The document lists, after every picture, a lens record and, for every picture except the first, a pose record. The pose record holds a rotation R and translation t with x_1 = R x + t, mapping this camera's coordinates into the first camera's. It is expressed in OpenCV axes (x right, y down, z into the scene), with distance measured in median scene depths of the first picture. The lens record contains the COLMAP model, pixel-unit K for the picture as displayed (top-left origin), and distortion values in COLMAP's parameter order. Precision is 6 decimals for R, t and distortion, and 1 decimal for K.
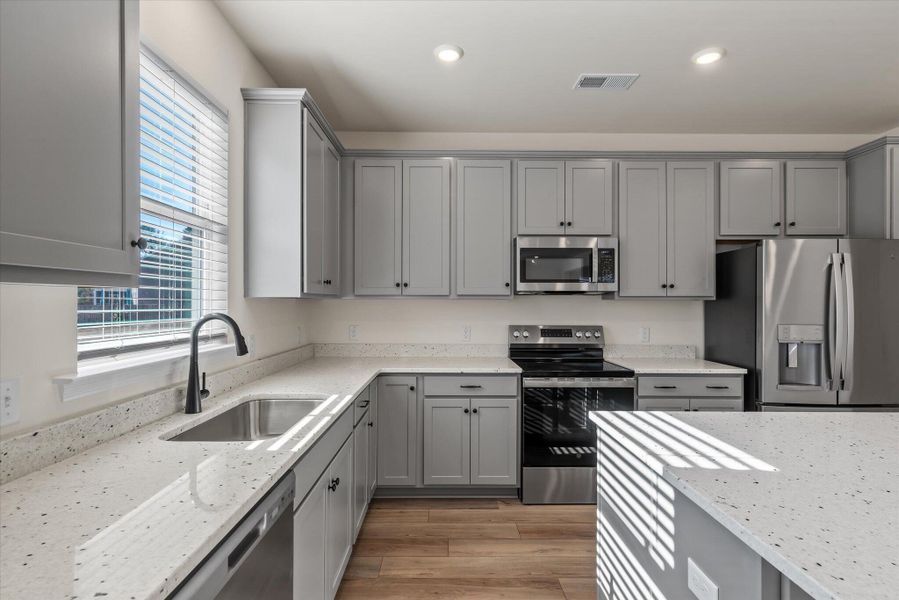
lens RADIAL K [[437.2, 0, 442.8], [0, 437.2, 304.7], [0, 0, 1]] dist [-0.003118, -0.000767]
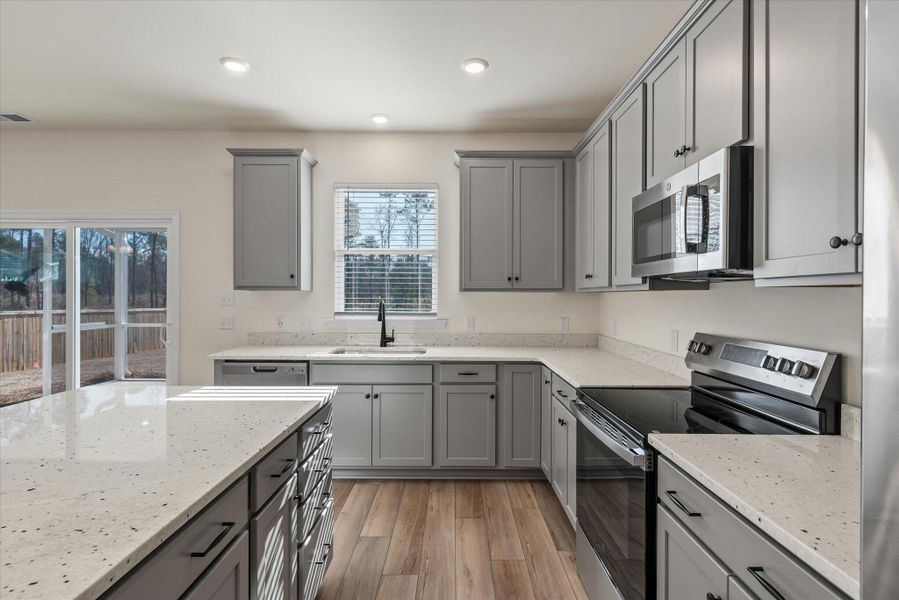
lens RADIAL K [[437.2, 0, 450.0], [0, 437.2, 295.8], [0, 0, 1]] dist [-0.003118, -0.000767]
pose [[-0.009276, -0.001069, -0.999956, 0.932761], [-0.003967, 0.999992, -0.001032, -0.001057], [0.999949, 0.003958, -0.009280, 0.804966]]
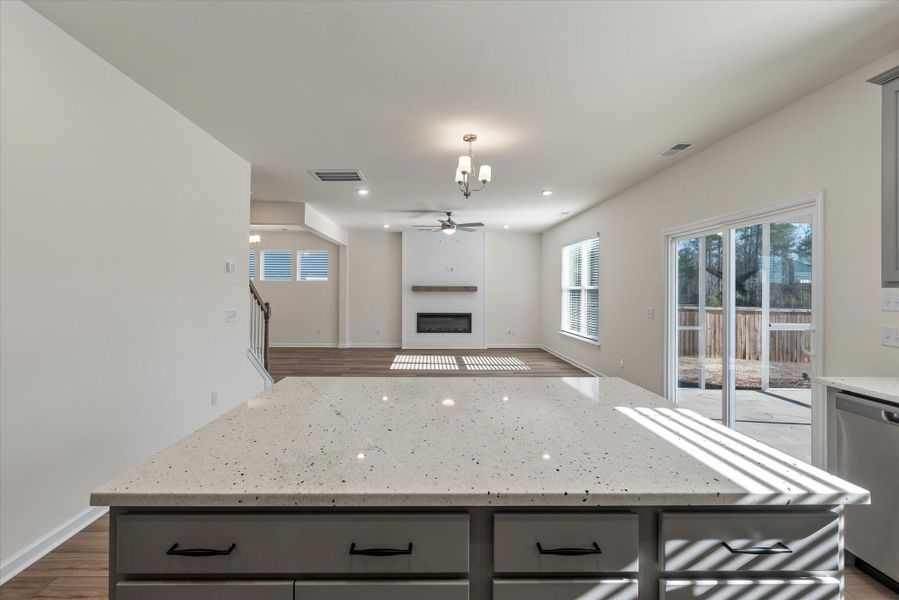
lens RADIAL K [[408.7, 0, 452.6], [0, 408.7, 283.5], [0, 0, 1]] dist [0.001285, 0.000576]
pose [[-0.999943, -0.007196, -0.007864, 0.521385], [-0.007049, 0.999802, -0.018591, -0.003772], [0.007996, -0.018535, -0.999796, 0.934120]]
